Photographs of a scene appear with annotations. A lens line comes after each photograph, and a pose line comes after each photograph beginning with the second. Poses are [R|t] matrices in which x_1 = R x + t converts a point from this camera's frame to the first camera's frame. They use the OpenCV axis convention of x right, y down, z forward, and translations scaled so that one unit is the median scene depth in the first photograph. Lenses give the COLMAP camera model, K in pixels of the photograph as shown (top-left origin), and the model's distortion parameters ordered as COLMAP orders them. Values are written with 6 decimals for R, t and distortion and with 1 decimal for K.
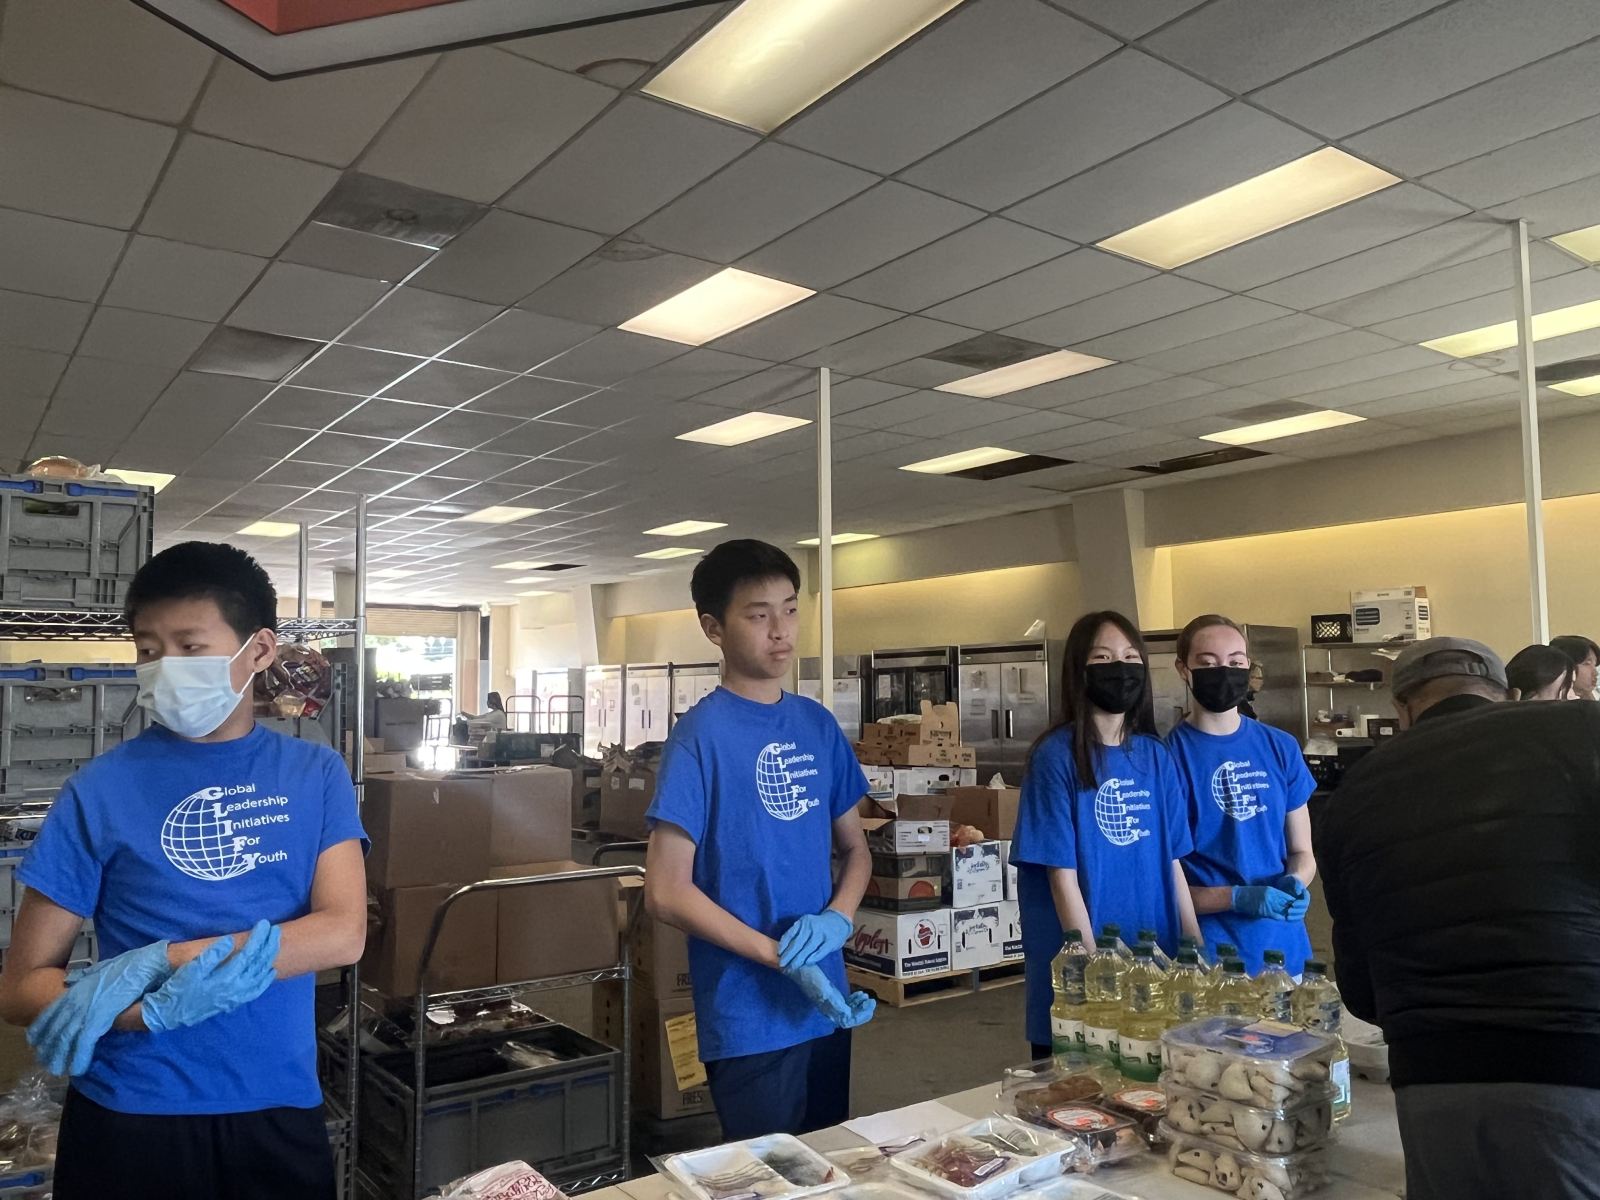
lens RADIAL K [[1199.0, 0, 800.0], [0, 1199.0, 600.0], [0, 0, 1]] dist [-0.003033, -0.002049]
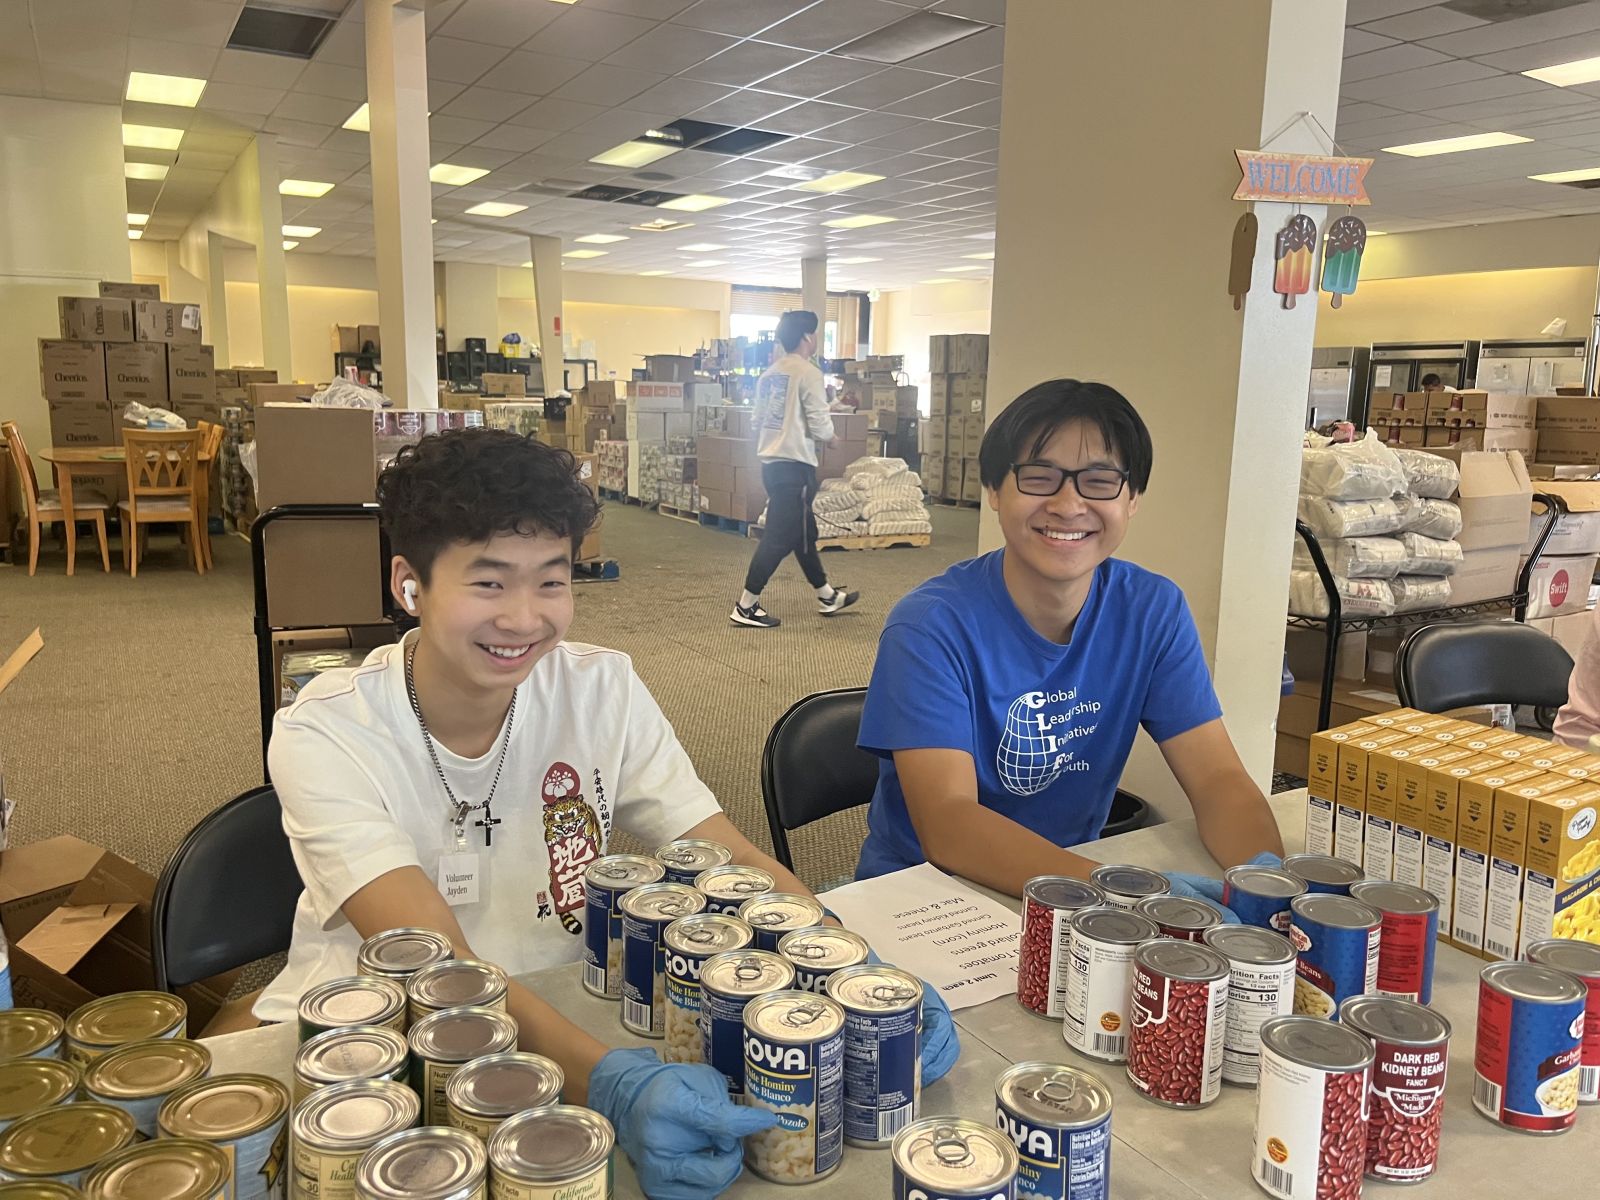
lens RADIAL K [[1208.3, 0, 800.0], [0, 1208.3, 600.0], [0, 0, 1]] dist [0.007819, -0.000861]
pose [[0.993561, 0.047430, -0.102892, -0.363842], [-0.020062, 0.967457, 0.252240, -0.000094], [0.111507, -0.248551, 0.962179, -0.208618]]
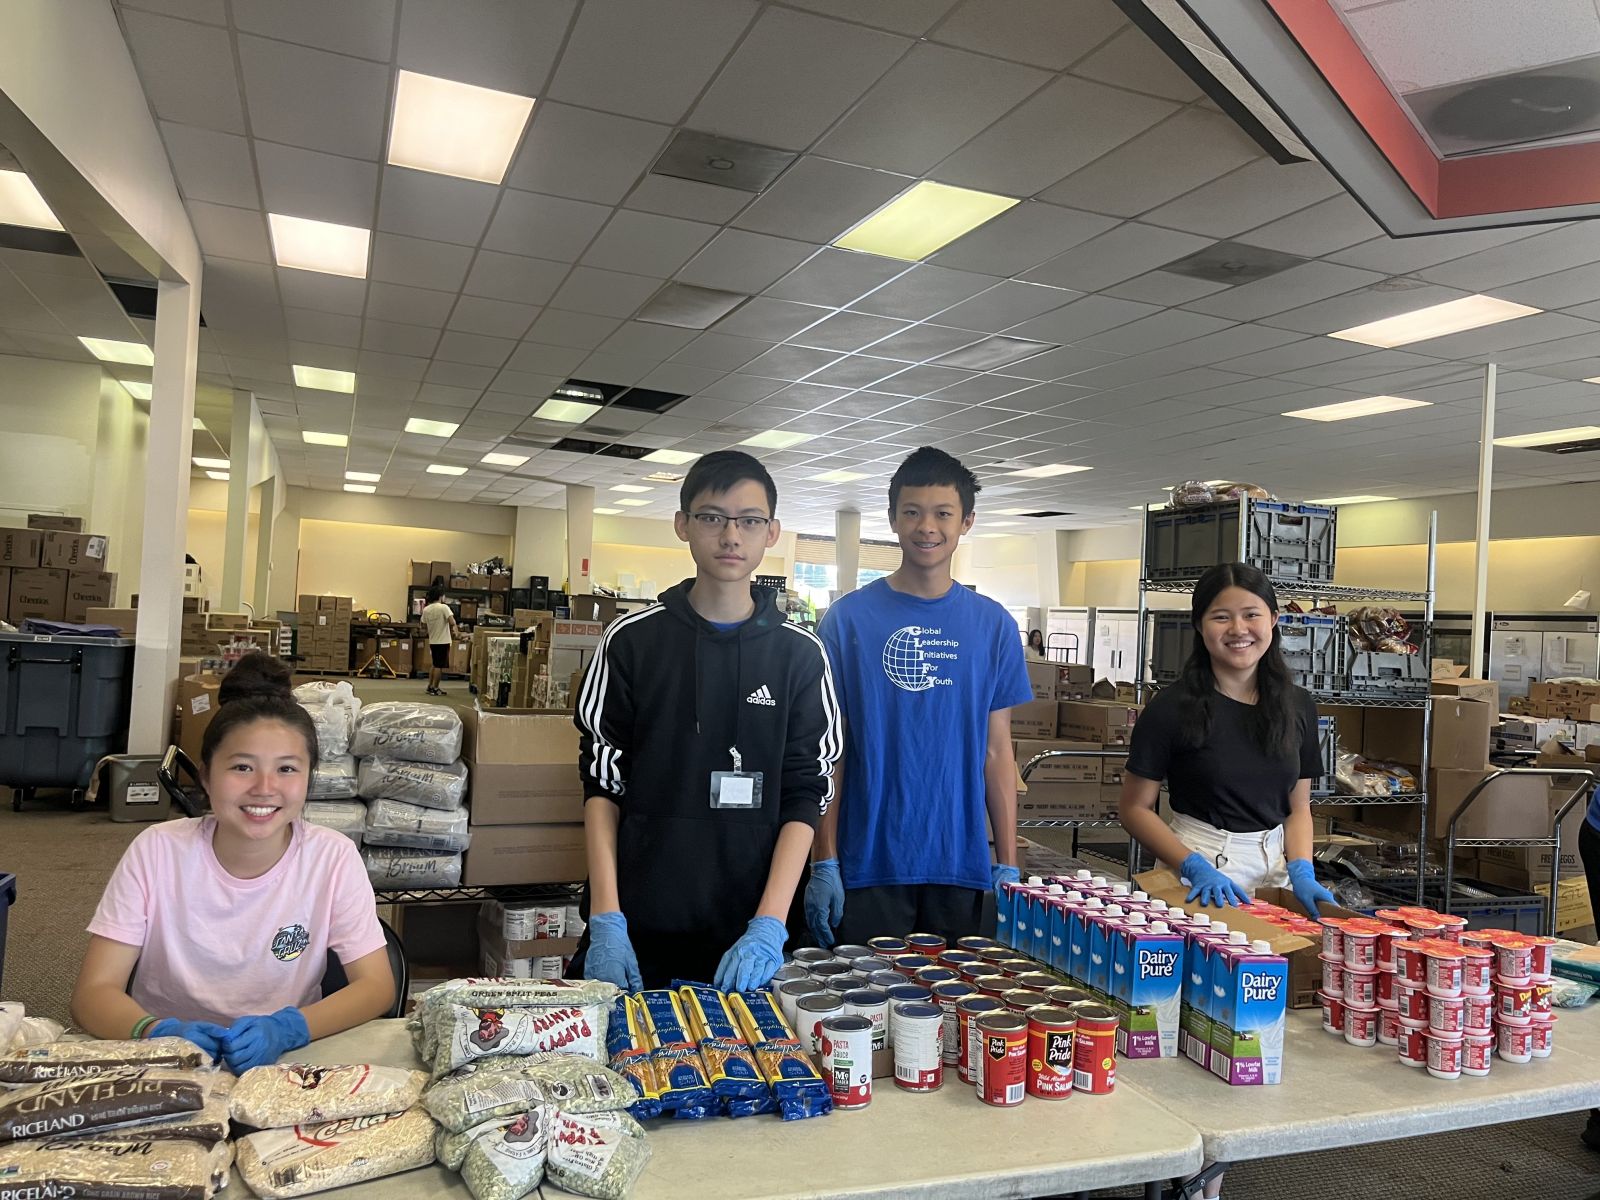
lens RADIAL K [[1208.3, 0, 800.0], [0, 1208.3, 600.0], [0, 0, 1]] dist [0.007819, -0.000861]
pose [[0.960405, 0.058803, -0.272331, -0.151364], [-0.044272, 0.997264, 0.059205, -0.006553], [0.275068, -0.044804, 0.960380, -0.151151]]
